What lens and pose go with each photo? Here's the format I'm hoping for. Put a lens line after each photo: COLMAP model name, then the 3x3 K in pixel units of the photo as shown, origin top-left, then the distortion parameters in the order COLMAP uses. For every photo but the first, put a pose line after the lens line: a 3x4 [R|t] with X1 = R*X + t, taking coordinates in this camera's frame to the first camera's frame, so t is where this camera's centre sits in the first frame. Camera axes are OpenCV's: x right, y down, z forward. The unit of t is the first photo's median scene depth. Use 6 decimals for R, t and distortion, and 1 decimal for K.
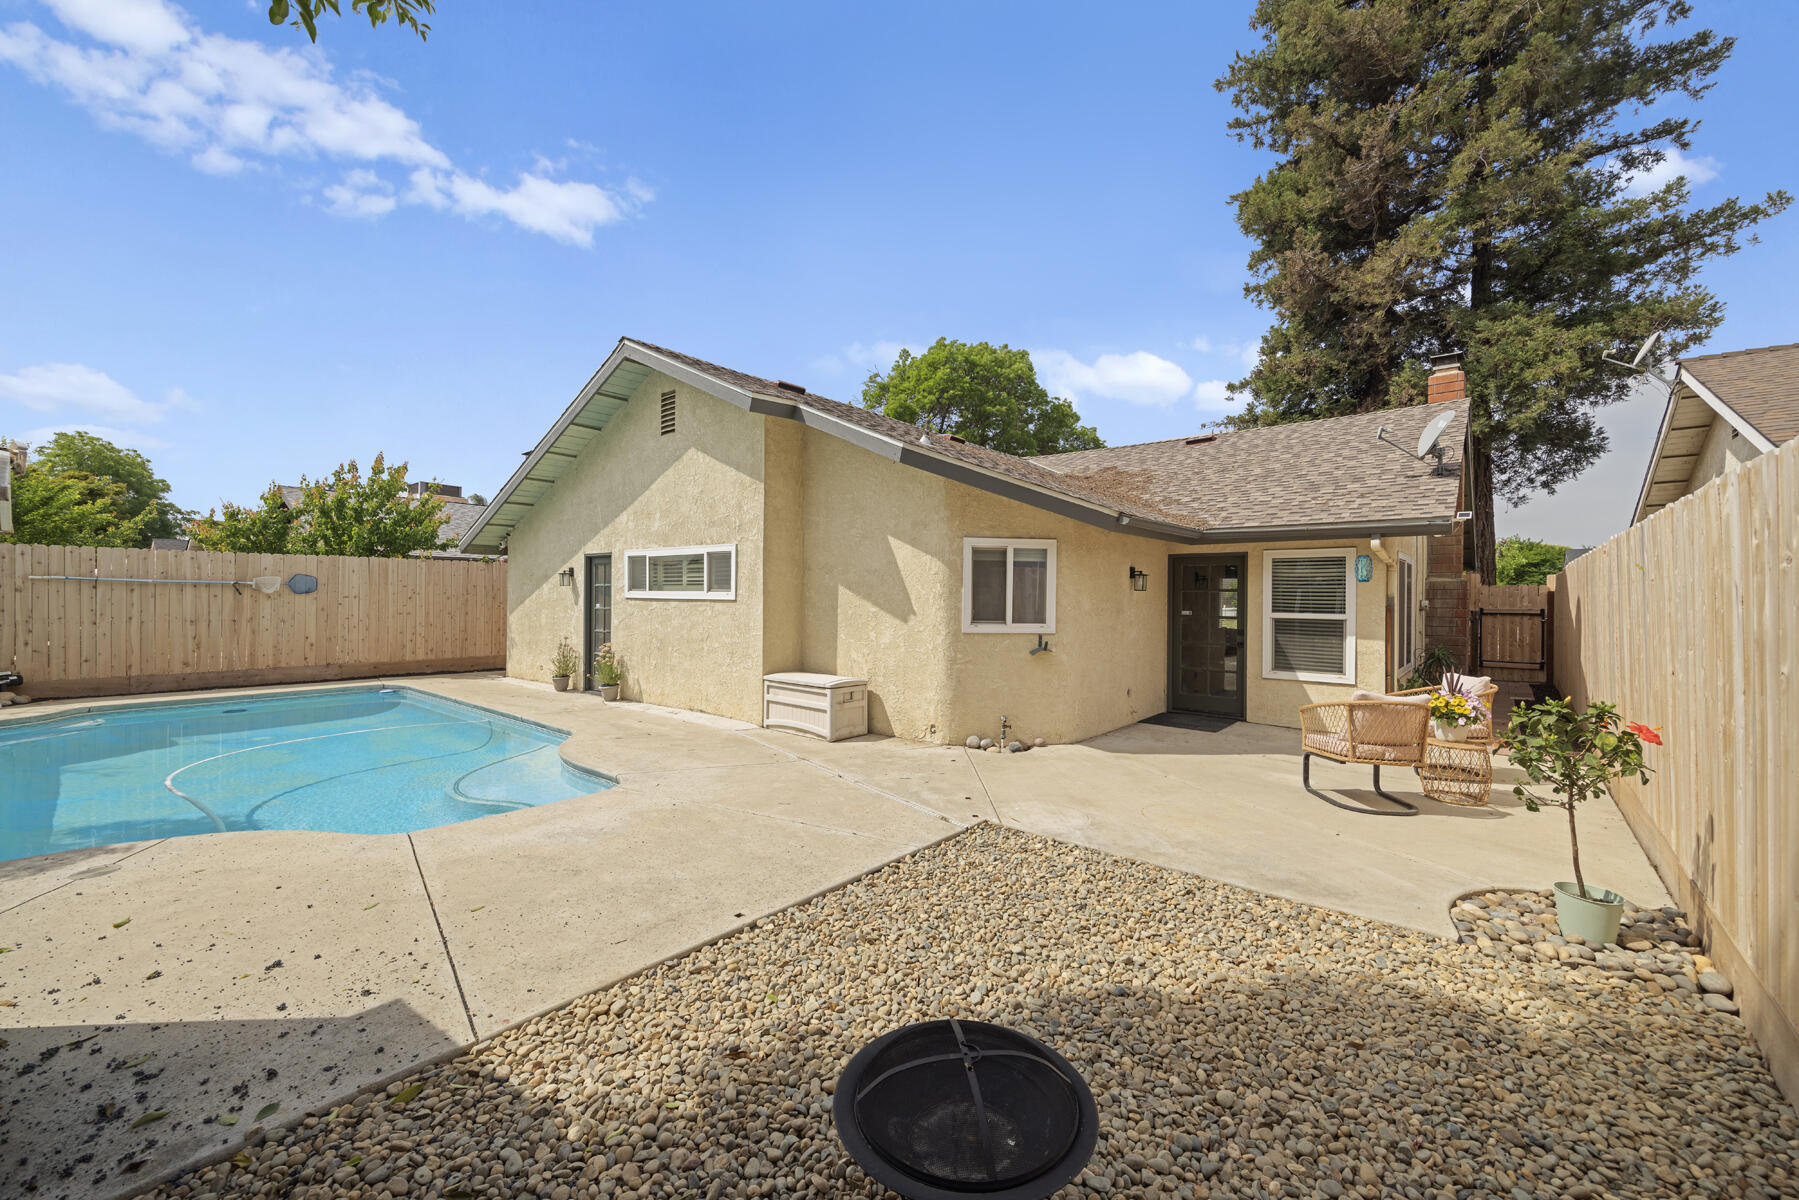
lens RADIAL K [[711.3, 0, 903.9], [0, 711.3, 597.3], [0, 0, 1]] dist [0.003776, 0.000244]
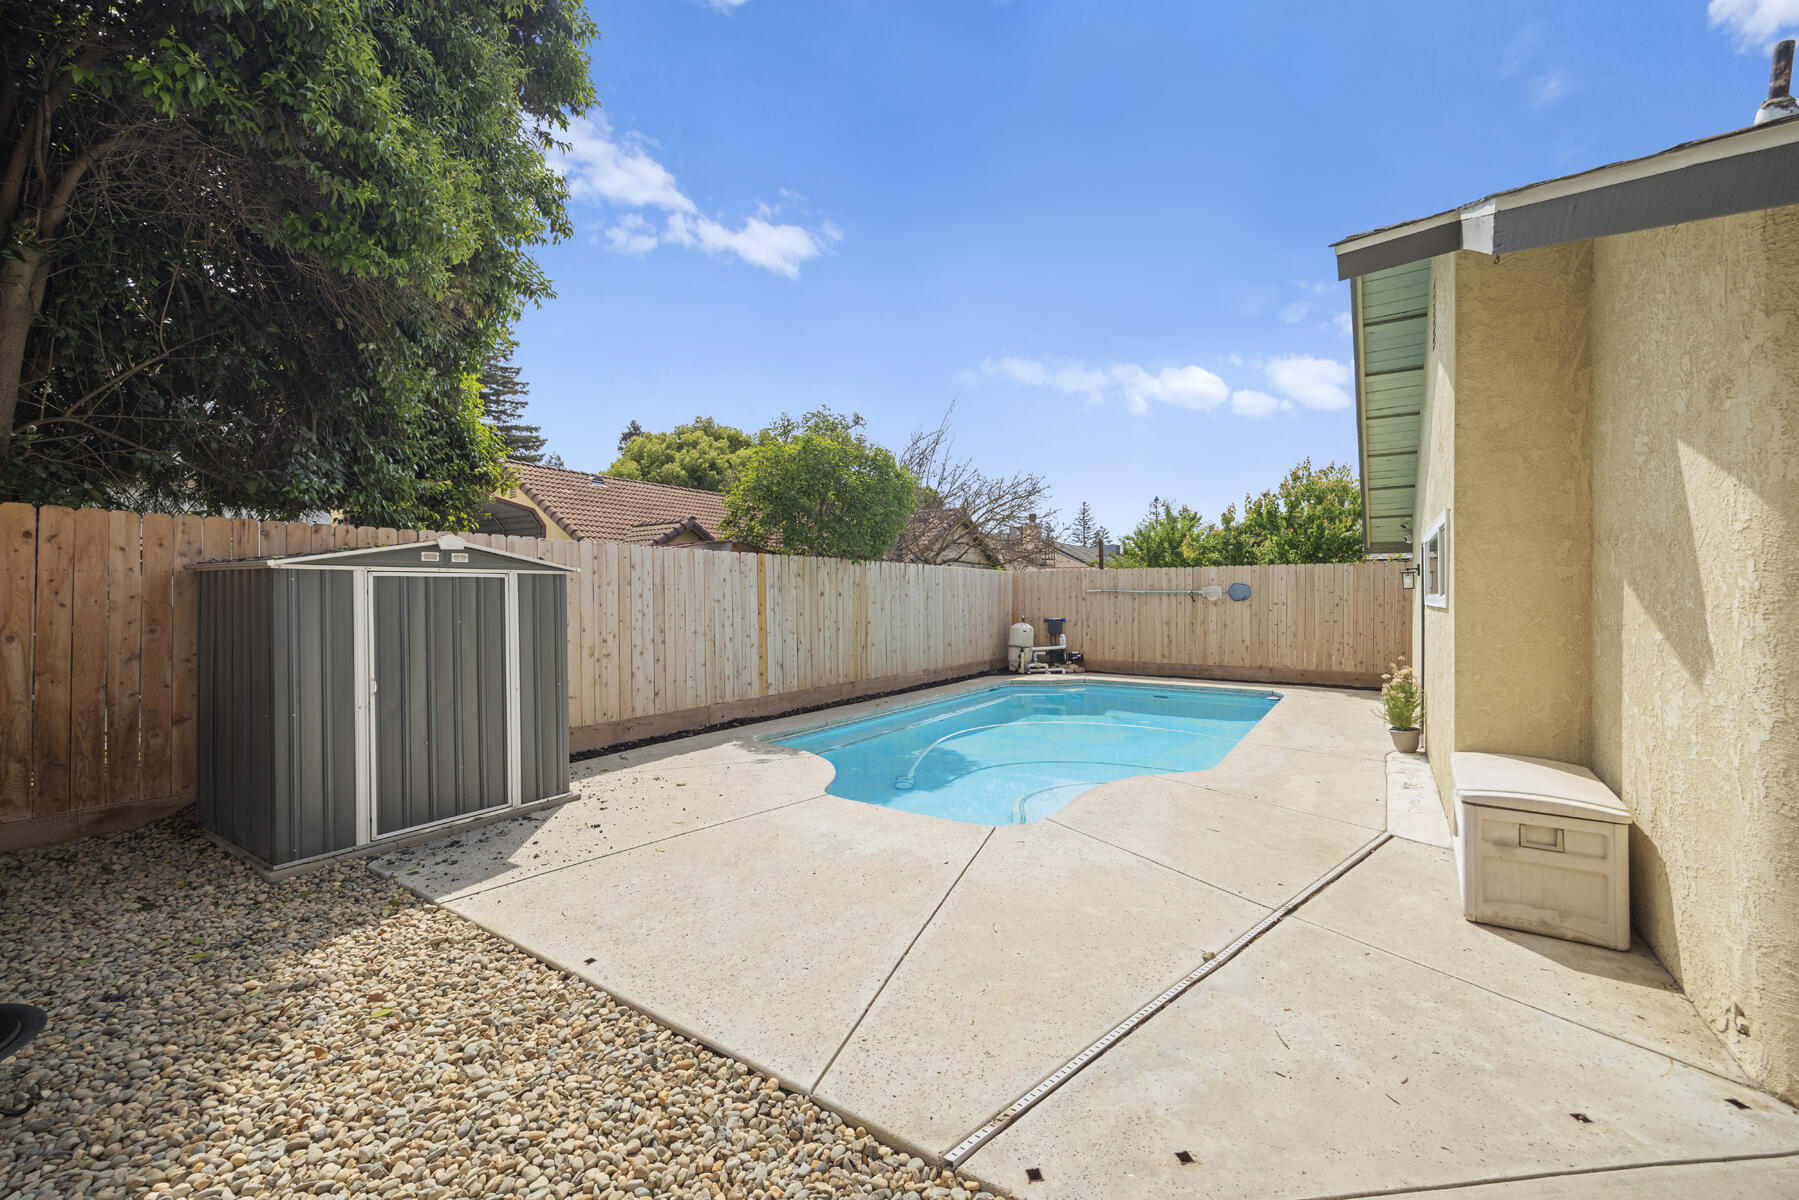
lens RADIAL K [[706.1, 0, 906.1], [0, 706.1, 599.9], [0, 0, 1]] dist [0.000373, 0.000069]
pose [[0.105369, -0.005223, -0.994420, 0.258385], [-0.002415, 0.999982, -0.005508, 0.000570], [0.994430, 0.002982, 0.105354, 0.488878]]
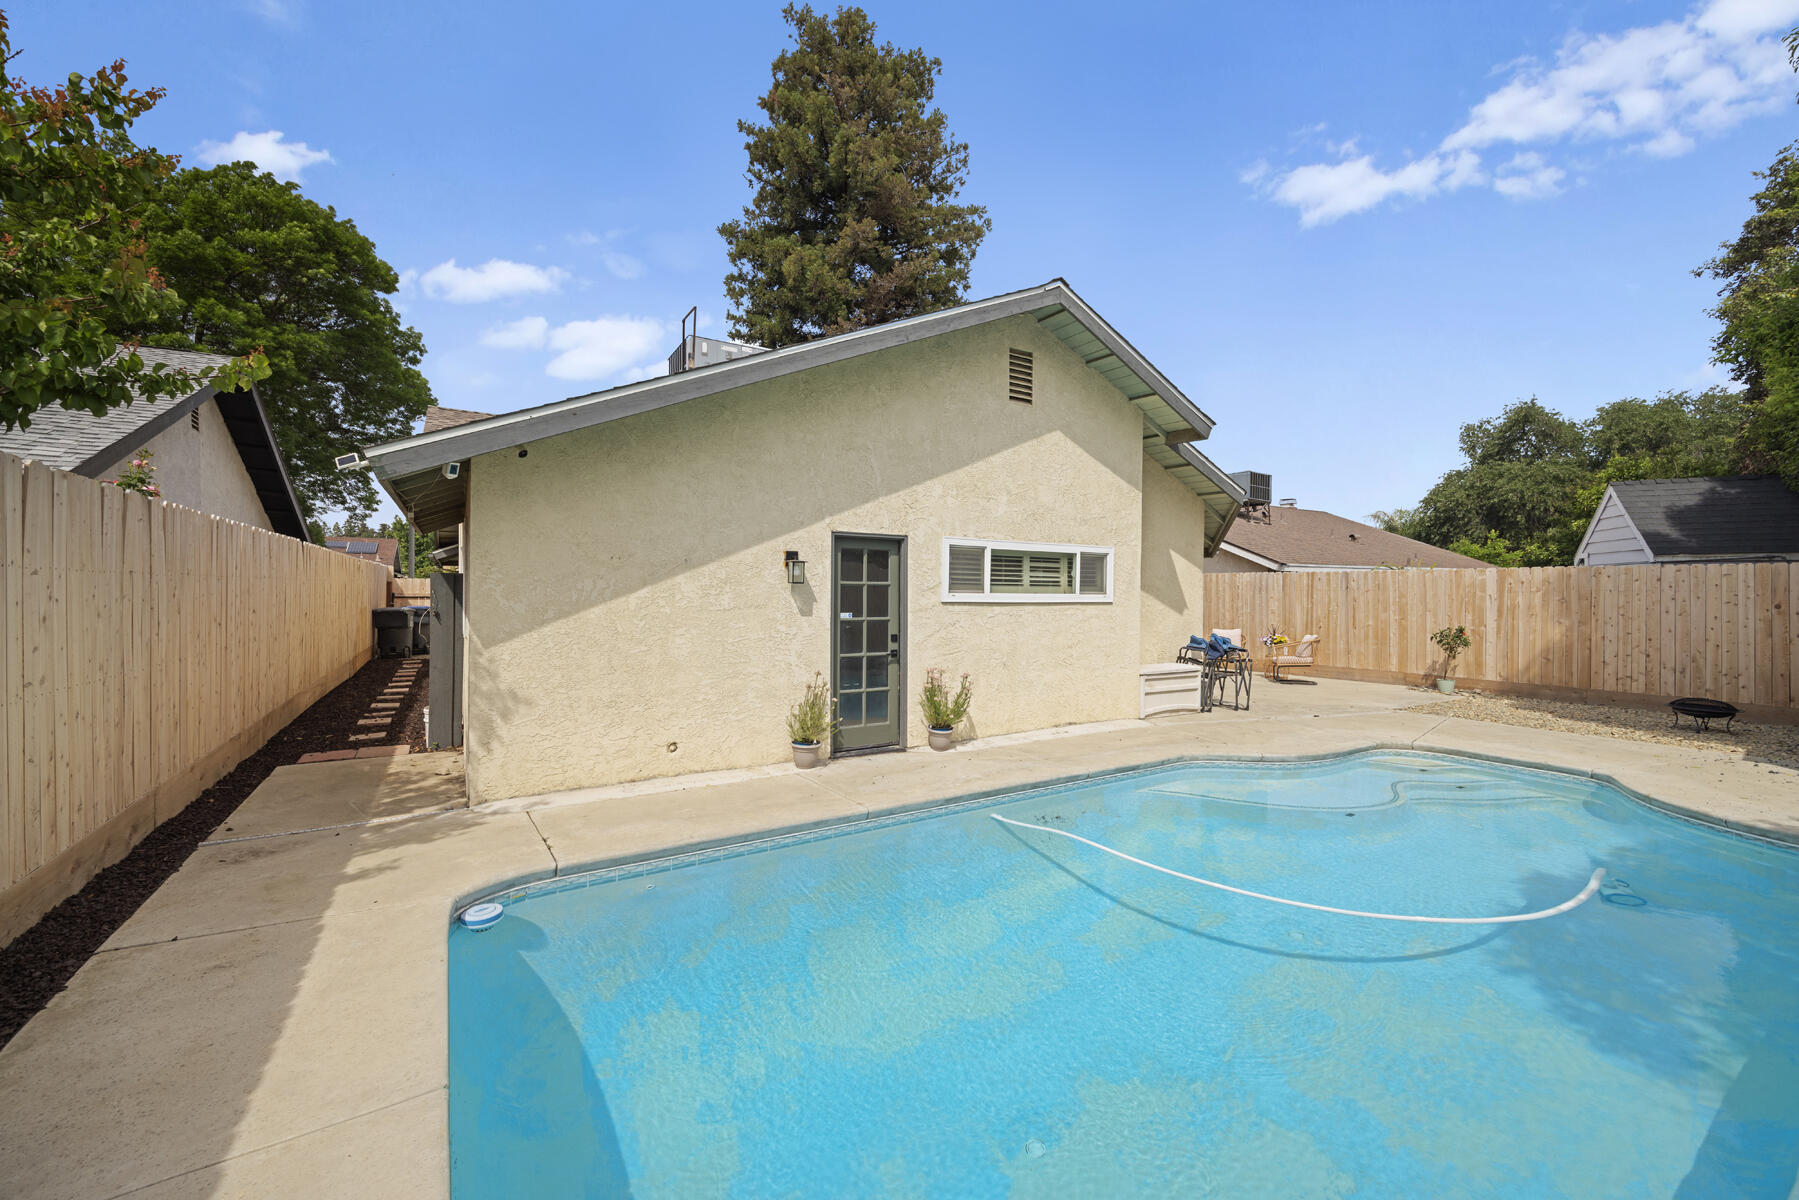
lens RADIAL K [[706.1, 0, 906.1], [0, 706.1, 599.9], [0, 0, 1]] dist [0.000373, 0.000069]
pose [[0.312770, -0.016954, 0.949678, -1.212951], [-0.004132, 0.999807, 0.019209, -0.016999], [-0.949820, -0.009932, 0.312639, 0.914323]]
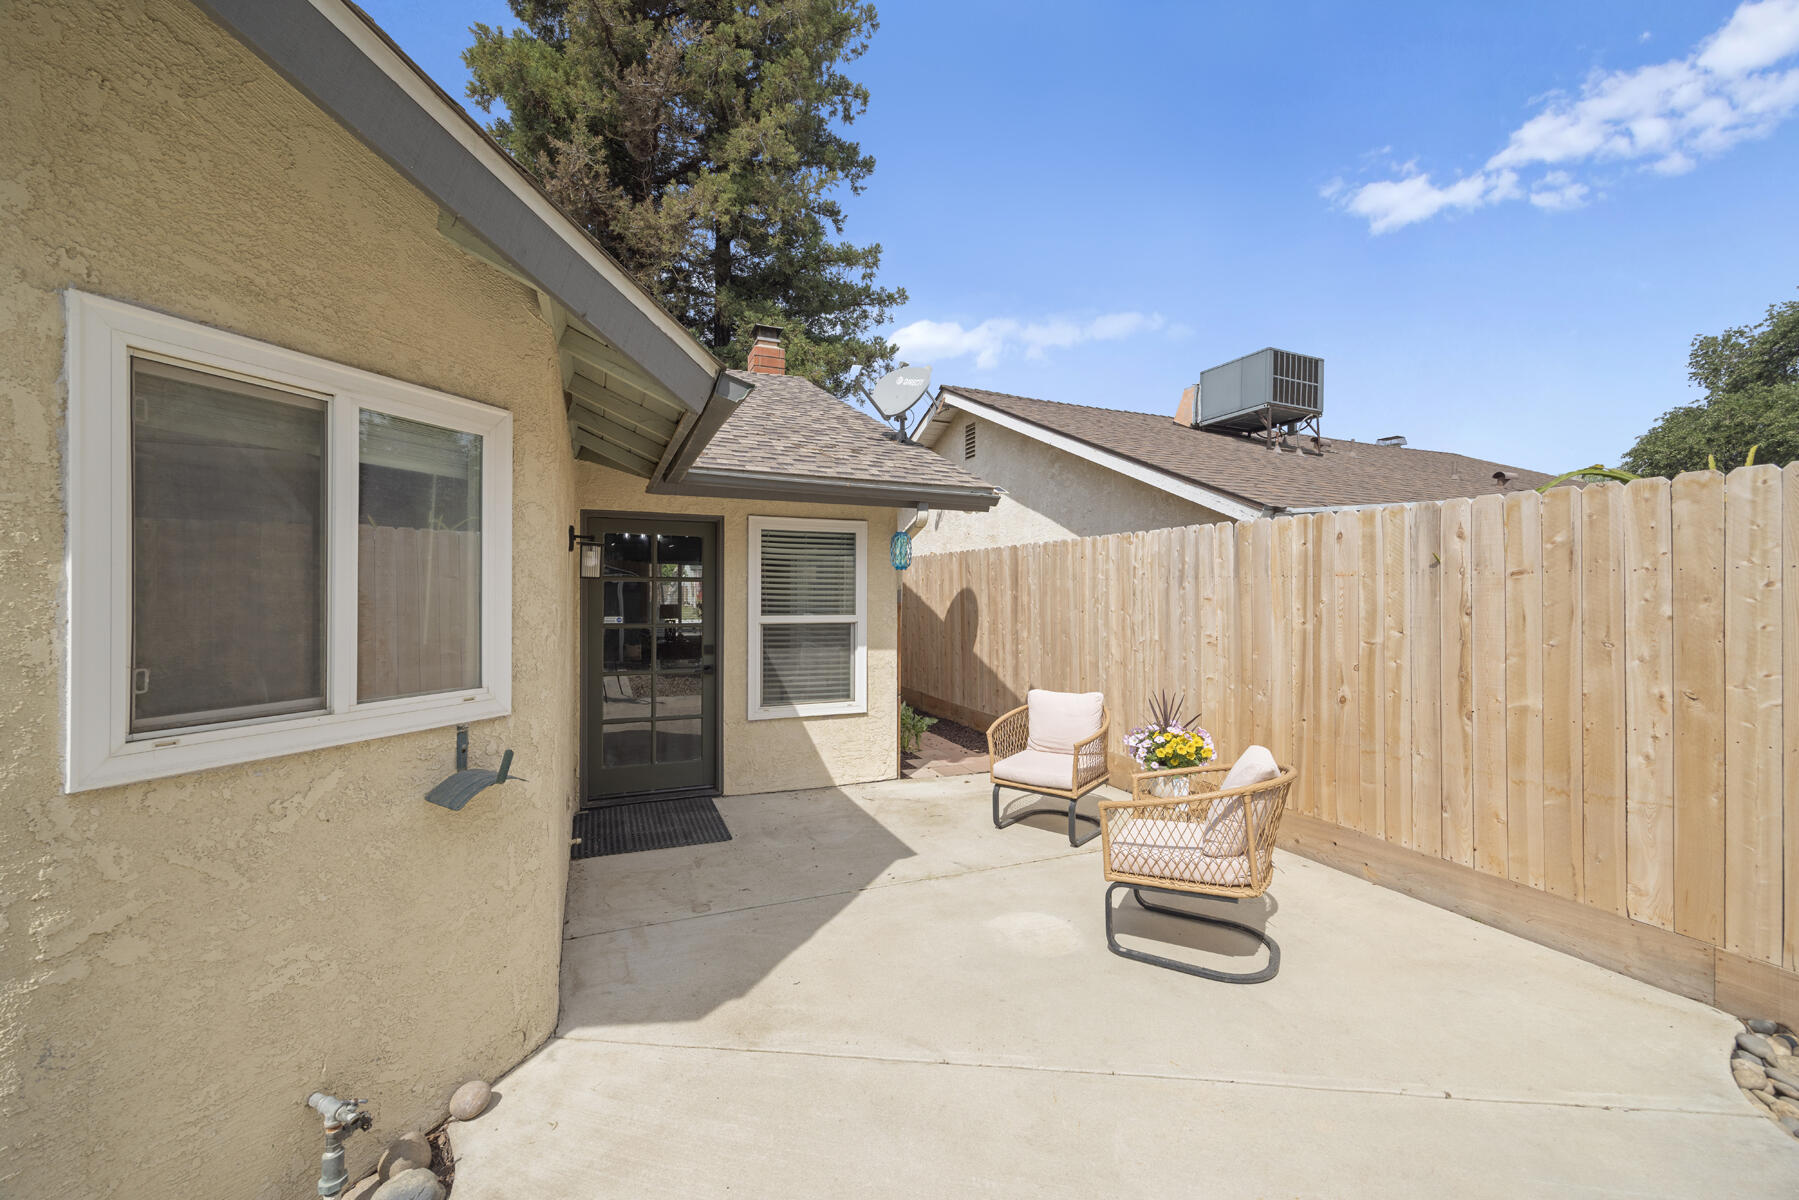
lens RADIAL K [[711.3, 0, 903.9], [0, 711.3, 597.3], [0, 0, 1]] dist [0.003776, 0.000244]
pose [[0.449910, -0.015297, 0.892943, 0.010462], [-0.000034, 0.999853, 0.017146, -0.005185], [-0.893074, -0.007745, 0.449844, 0.579860]]
